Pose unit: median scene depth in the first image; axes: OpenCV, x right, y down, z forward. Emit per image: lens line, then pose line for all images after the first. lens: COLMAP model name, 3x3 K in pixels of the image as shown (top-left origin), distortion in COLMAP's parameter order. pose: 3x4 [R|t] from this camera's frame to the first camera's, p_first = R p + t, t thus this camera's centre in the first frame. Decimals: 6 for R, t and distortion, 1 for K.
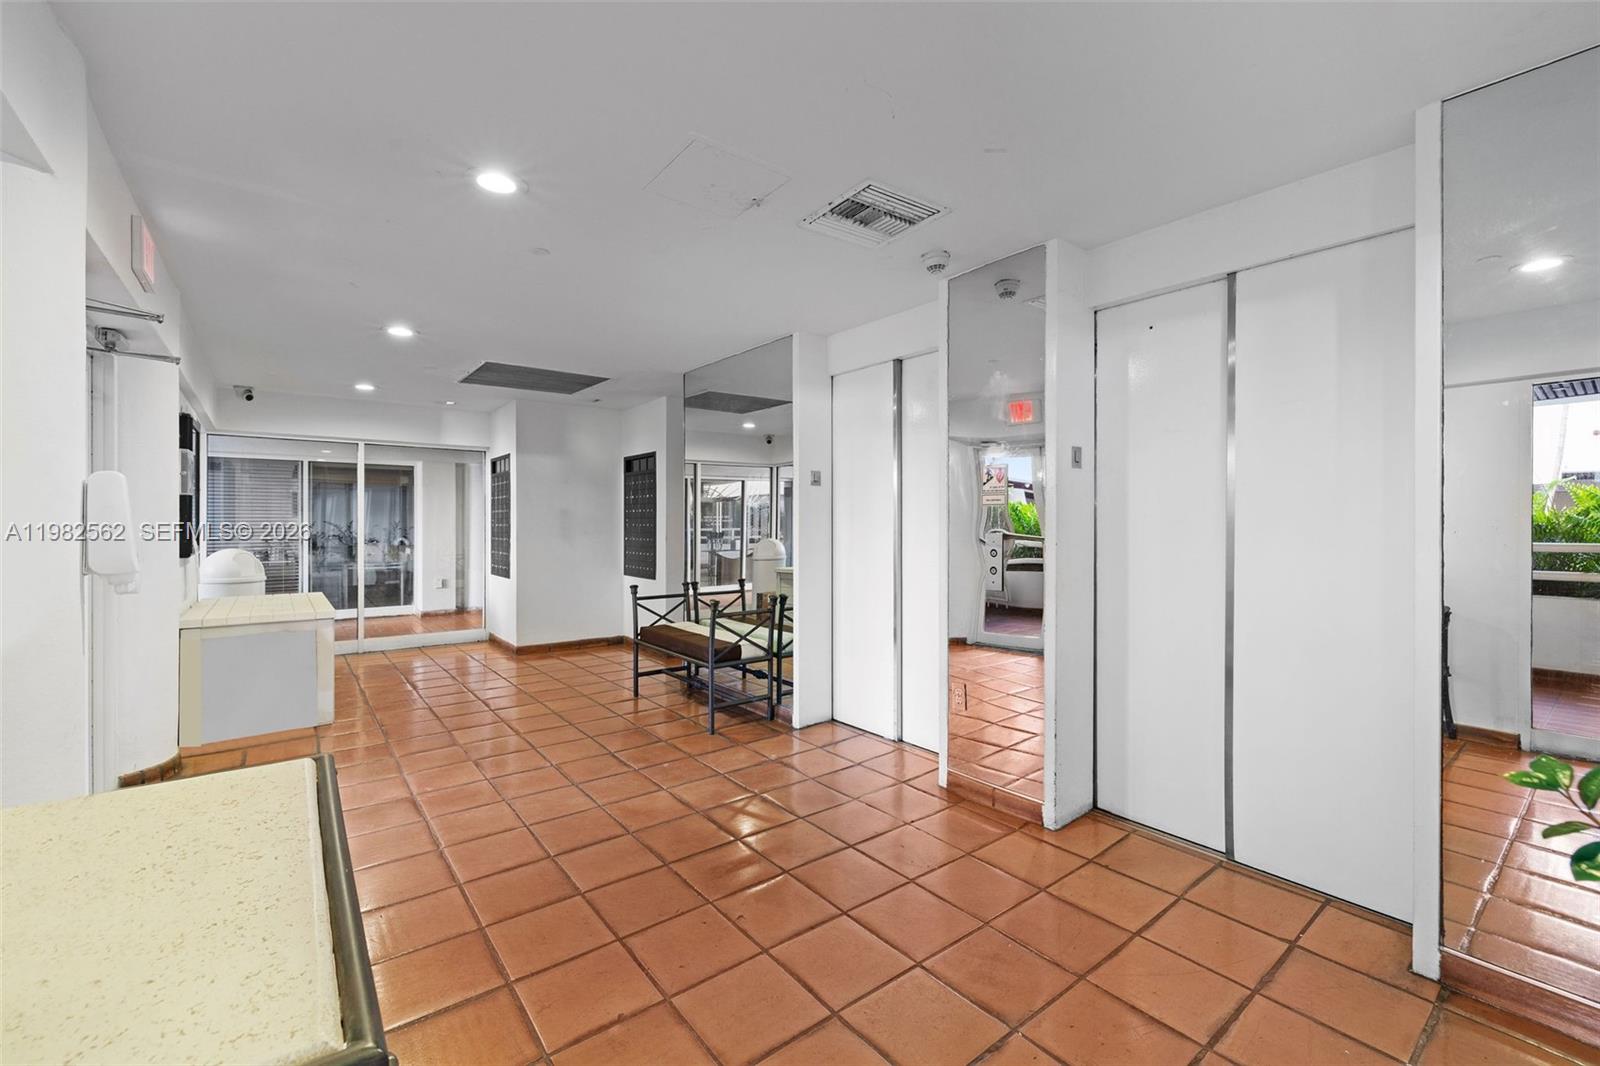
lens RADIAL K [[670.6, 0, 802.4], [0, 670.6, 527.6], [0, 0, 1]] dist [-0.004423, 0.000543]
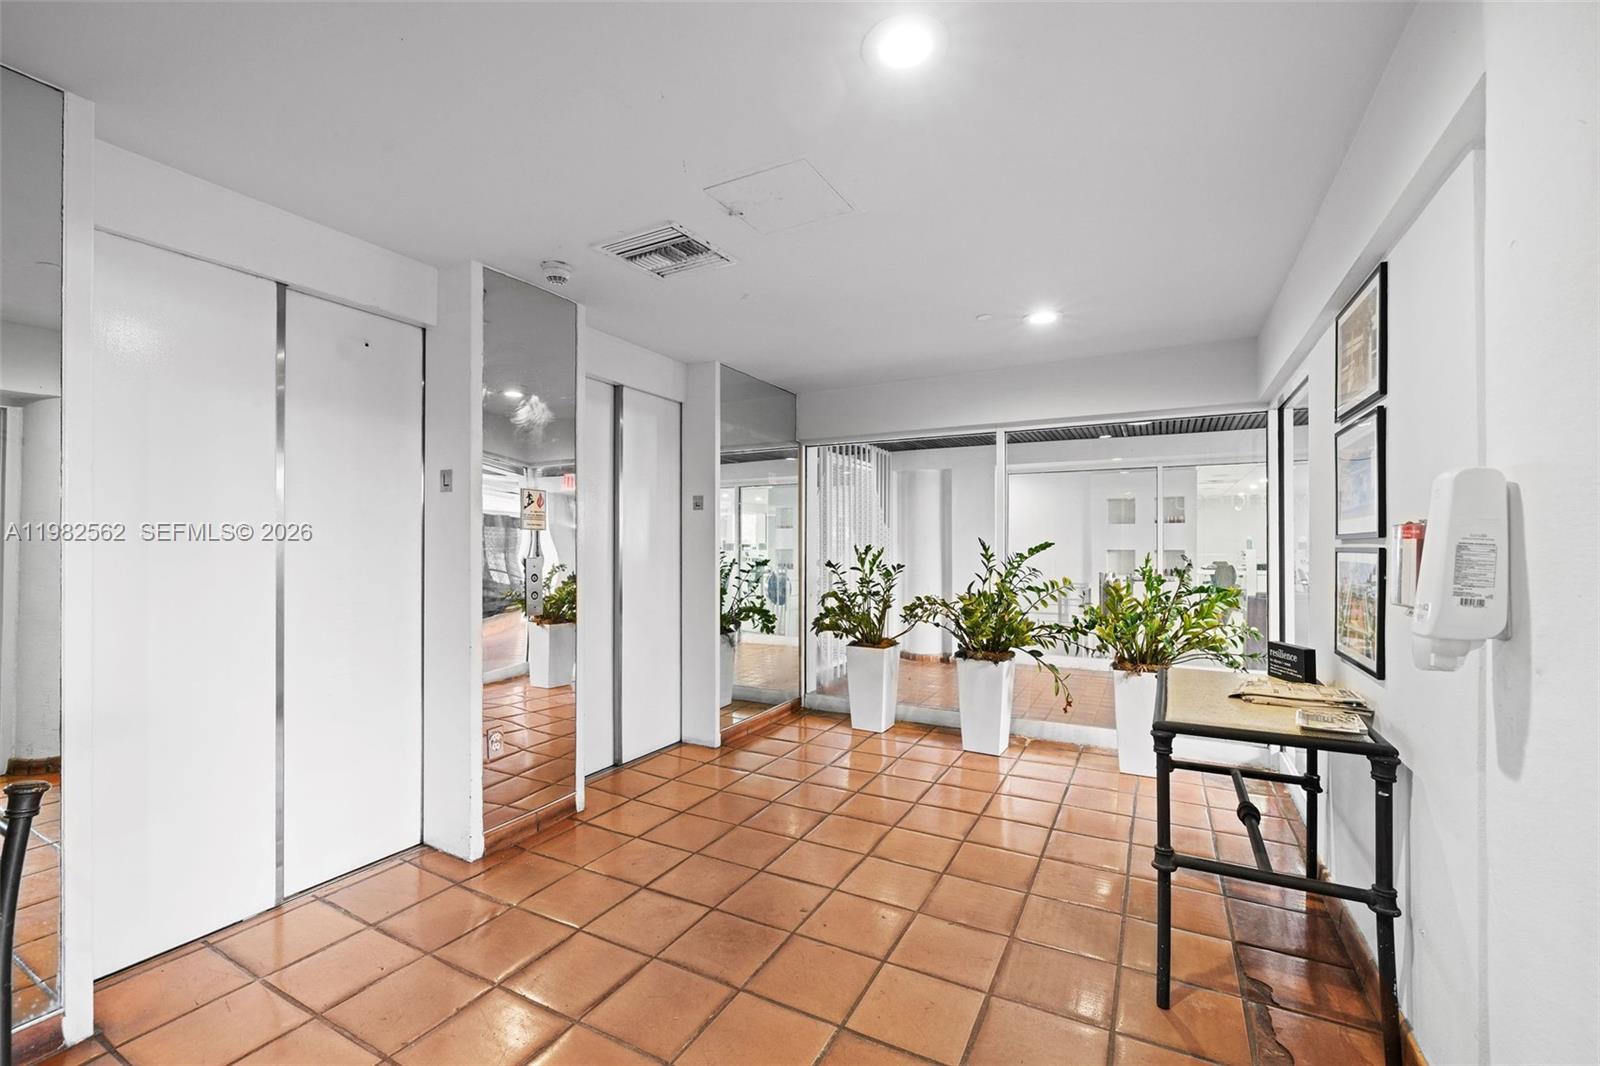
lens RADIAL K [[670.6, 0, 799.6], [0, 670.6, 539.0], [0, 0, 1]] dist [-0.004423, 0.000543]
pose [[-0.404043, 0.003704, 0.914733, -0.881253], [0.003335, 0.999991, -0.002576, -0.017265], [-0.914734, 0.002010, -0.404052, 1.168390]]
